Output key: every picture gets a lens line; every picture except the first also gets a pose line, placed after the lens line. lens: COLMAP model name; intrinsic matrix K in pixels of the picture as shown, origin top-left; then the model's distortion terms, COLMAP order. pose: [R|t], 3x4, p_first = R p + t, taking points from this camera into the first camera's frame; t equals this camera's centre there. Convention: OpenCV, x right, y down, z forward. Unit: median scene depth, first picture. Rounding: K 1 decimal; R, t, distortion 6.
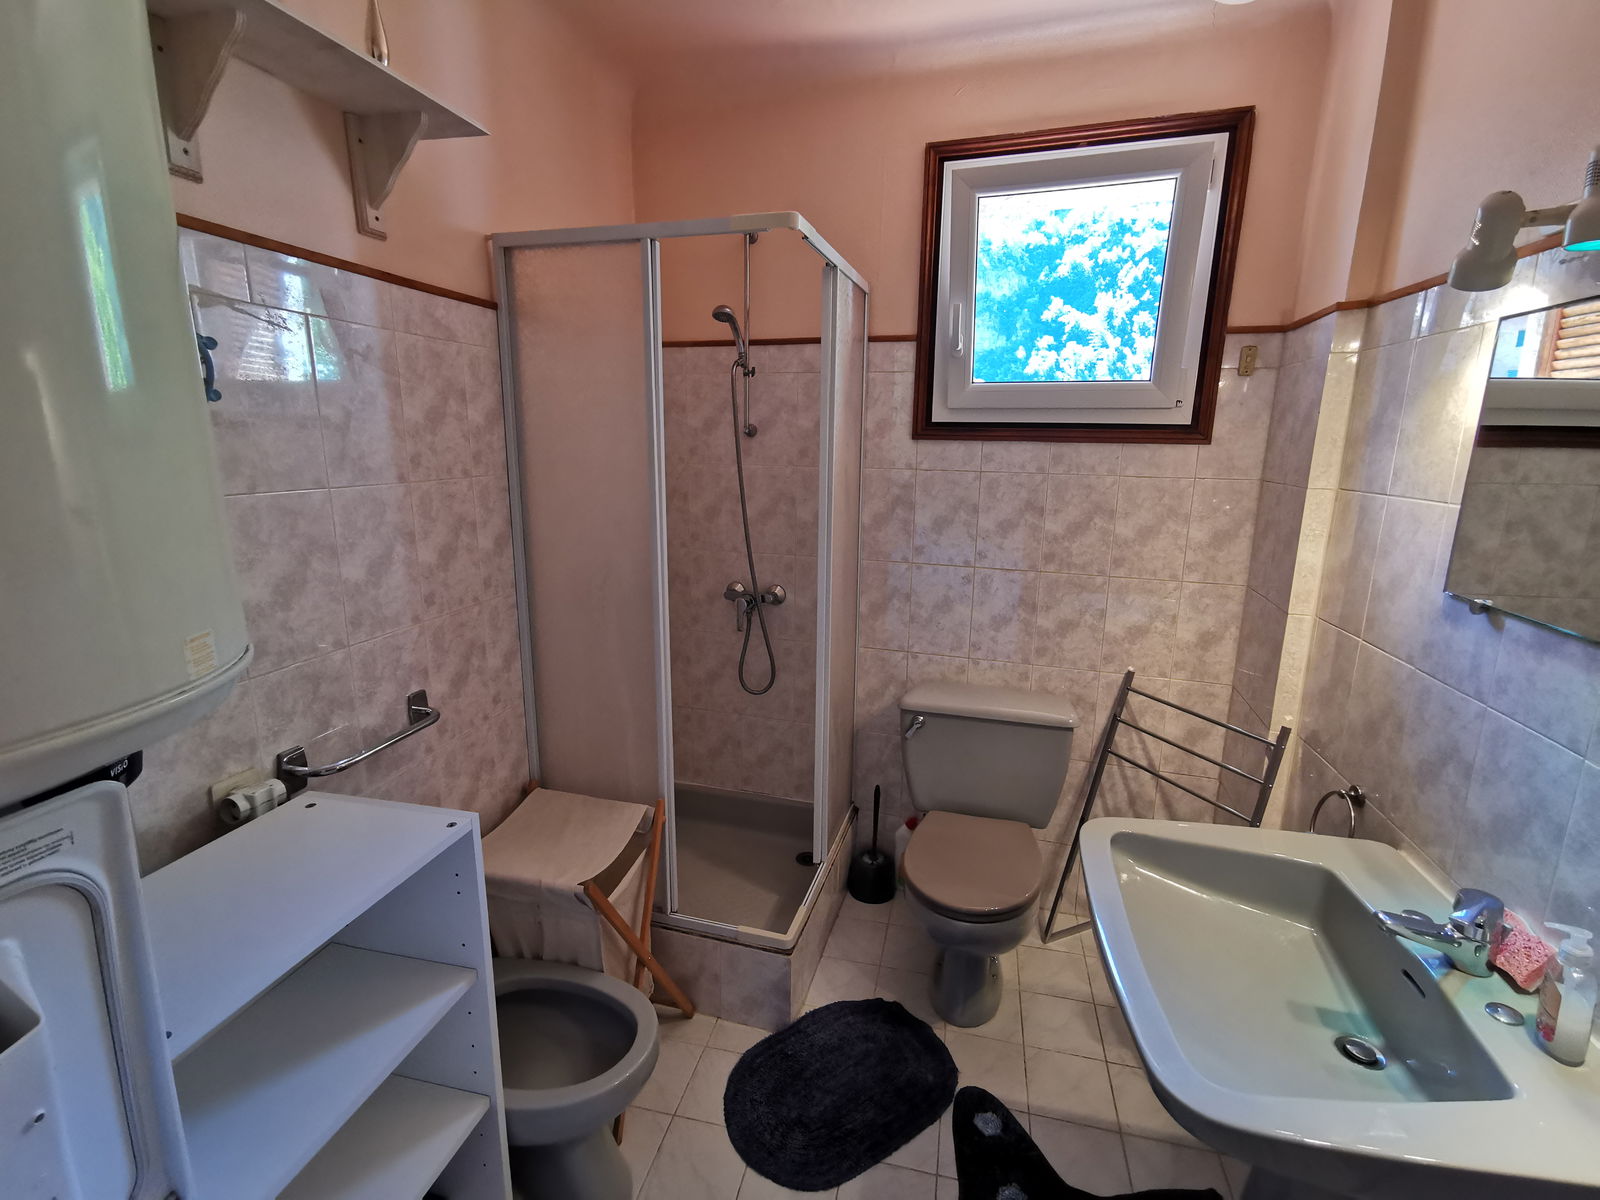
lens RADIAL K [[746.3, 0, 805.5], [0, 746.3, 595.2], [0, 0, 1]] dist [-0.003867, 0.032469]
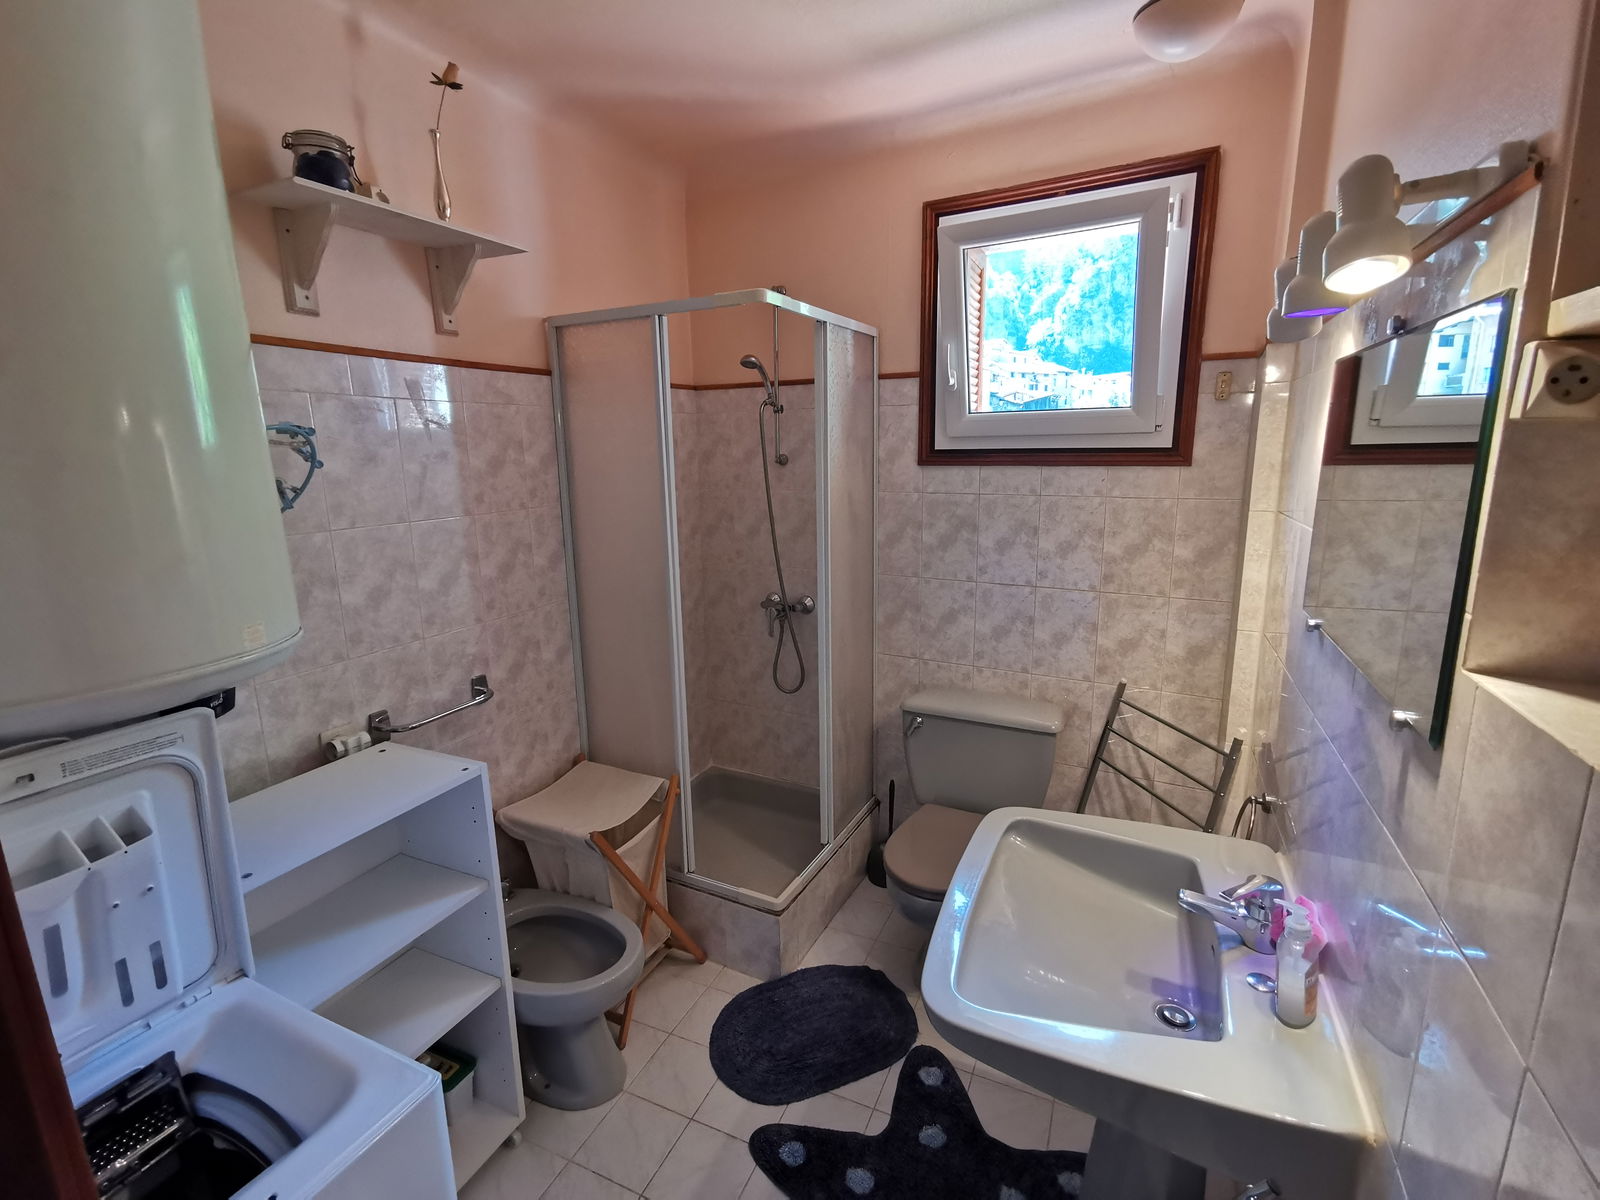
lens RADIAL K [[746.3, 0, 805.5], [0, 746.3, 595.2], [0, 0, 1]] dist [-0.003867, 0.032469]
pose [[0.979831, 0.011450, -0.199501, 0.239769], [-0.013855, 0.999847, -0.010667, -0.003891], [0.199348, 0.013216, 0.979840, -0.130537]]
